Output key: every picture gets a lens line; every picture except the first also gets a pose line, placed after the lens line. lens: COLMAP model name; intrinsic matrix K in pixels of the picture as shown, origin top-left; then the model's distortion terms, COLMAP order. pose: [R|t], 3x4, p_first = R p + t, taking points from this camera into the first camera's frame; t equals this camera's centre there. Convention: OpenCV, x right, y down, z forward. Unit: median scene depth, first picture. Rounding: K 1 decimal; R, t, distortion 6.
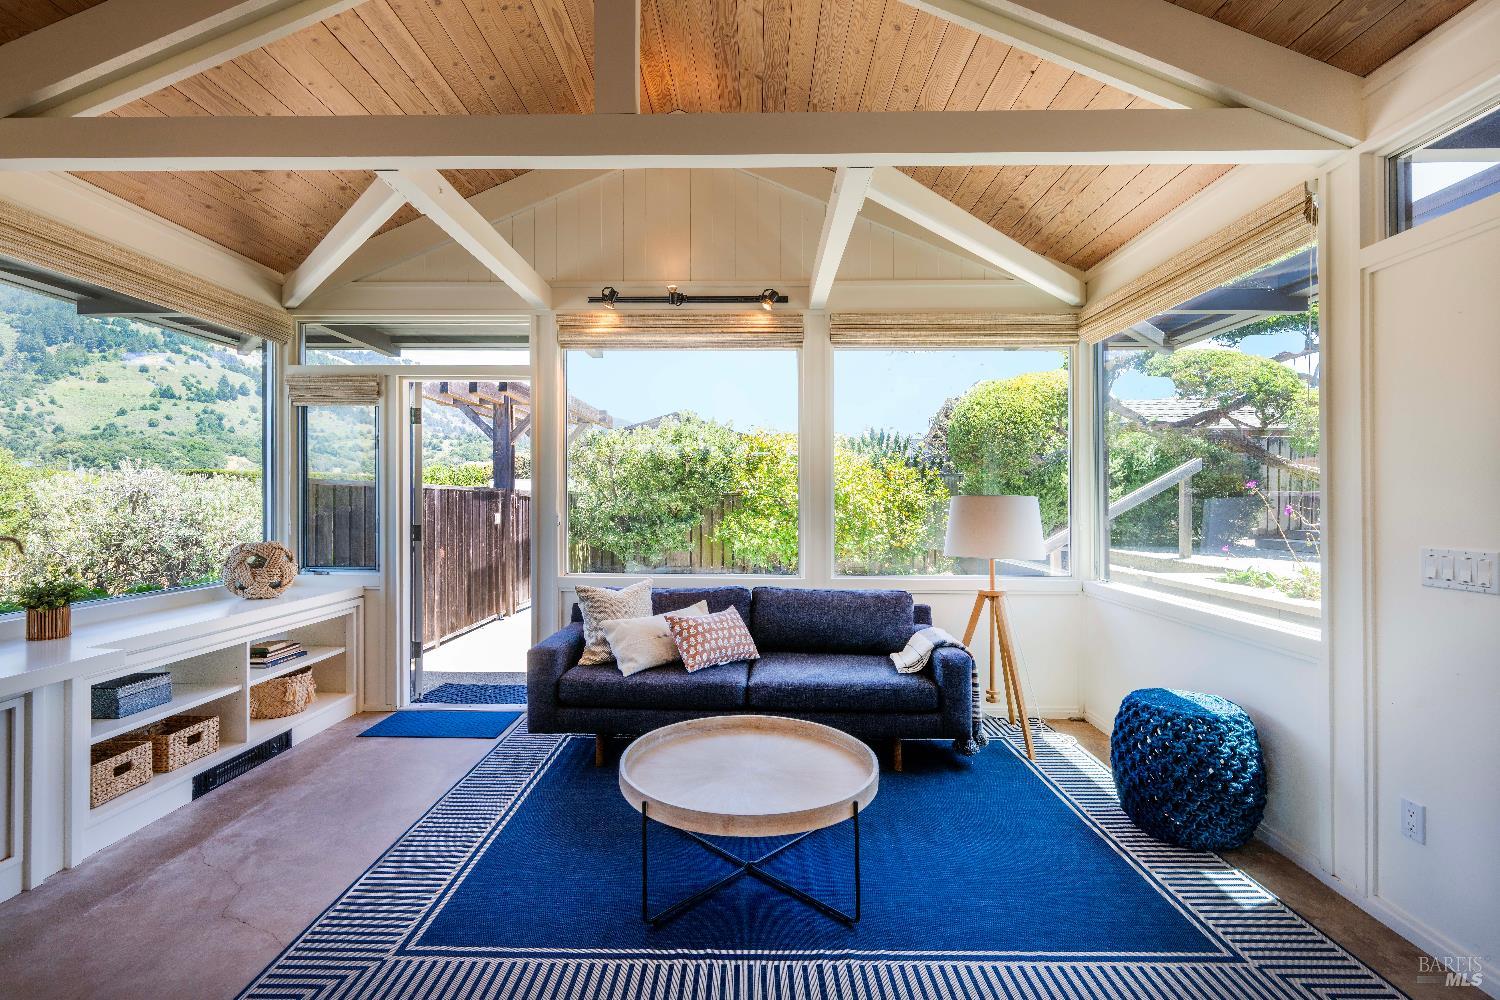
lens RADIAL K [[671.8, 0, 742.6], [0, 671.8, 494.5], [0, 0, 1]] dist [-0.000079, -0.000303]
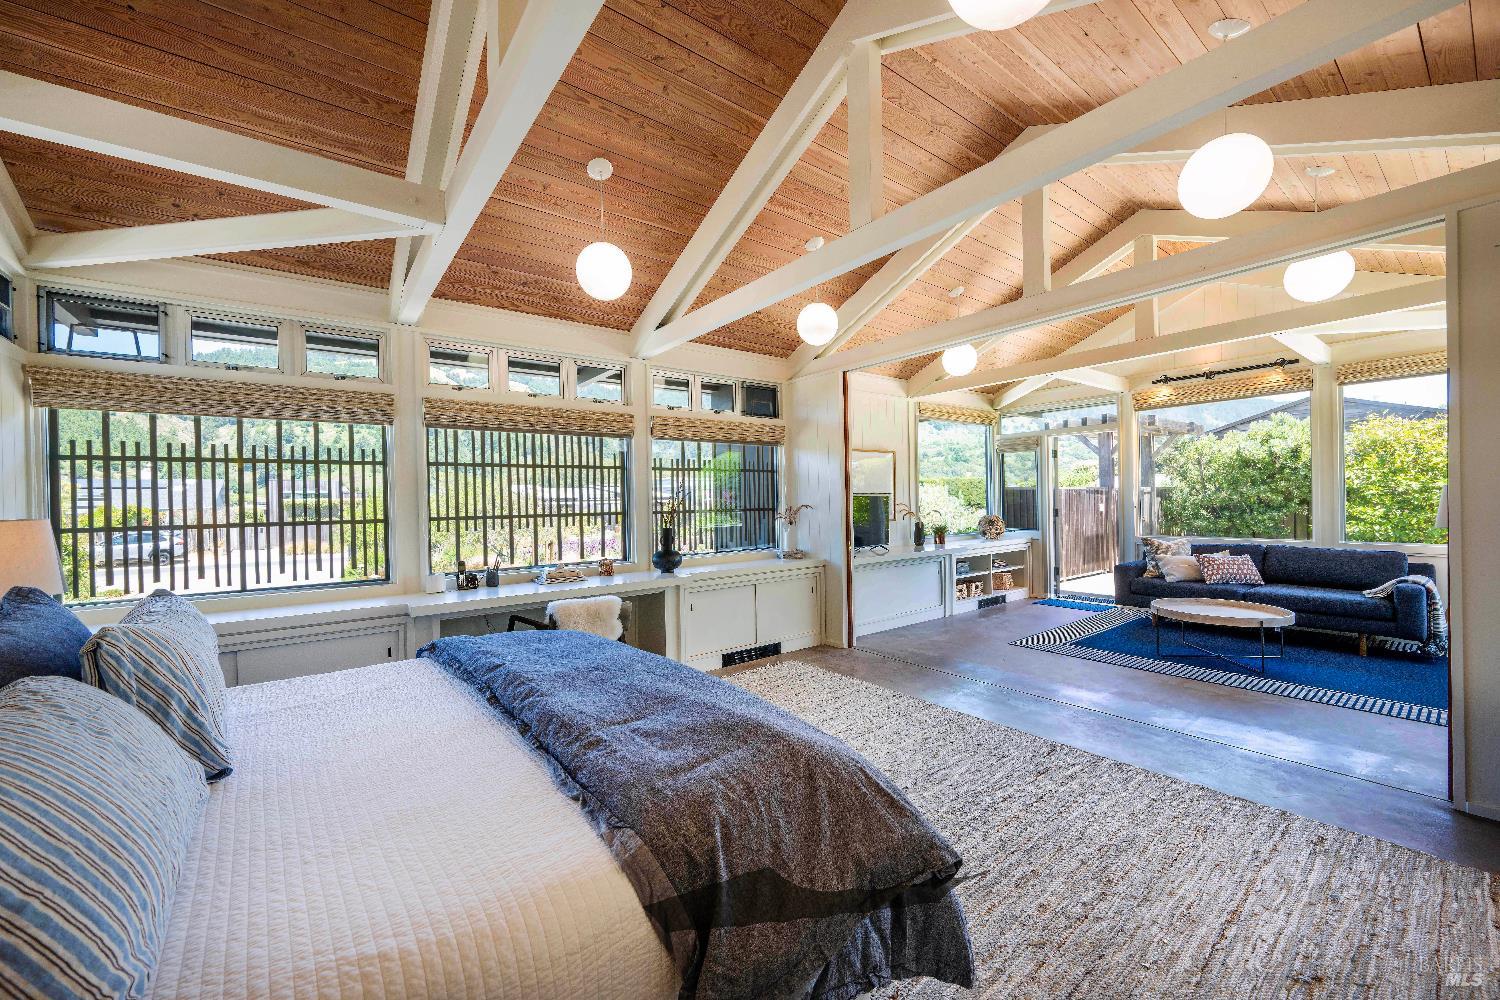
lens RADIAL K [[558.4, 0, 781.2], [0, 558.4, 515.4], [0, 0, 1]] dist [0.000093, -0.000157]
pose [[0.639945, 0.007309, -0.768386, 0.330701], [0.026161, 0.999168, 0.031293, -0.010247], [0.767975, -0.040127, 0.639221, -0.855192]]
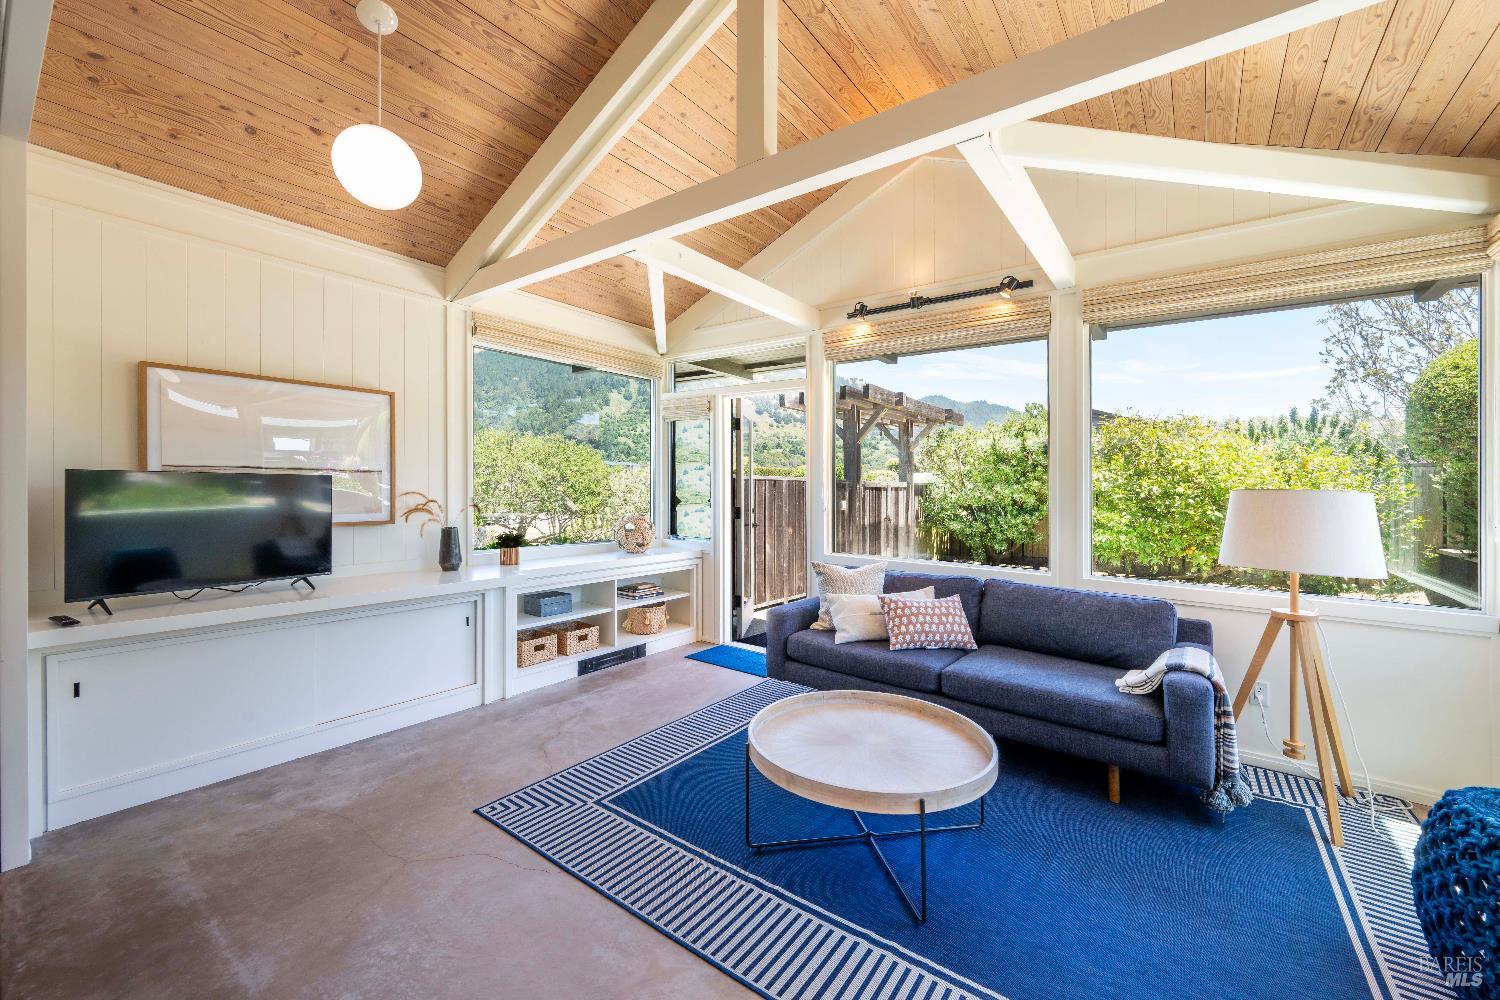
lens RADIAL K [[586.5, 0, 753.1], [0, 586.5, 493.1], [0, 0, 1]] dist [0.001938, -0.000434]
pose [[0.817697, 0.016122, -0.575423, 0.253257], [-0.009346, 0.999848, 0.014732, 0.000494], [0.575573, -0.006668, 0.817723, 0.092071]]
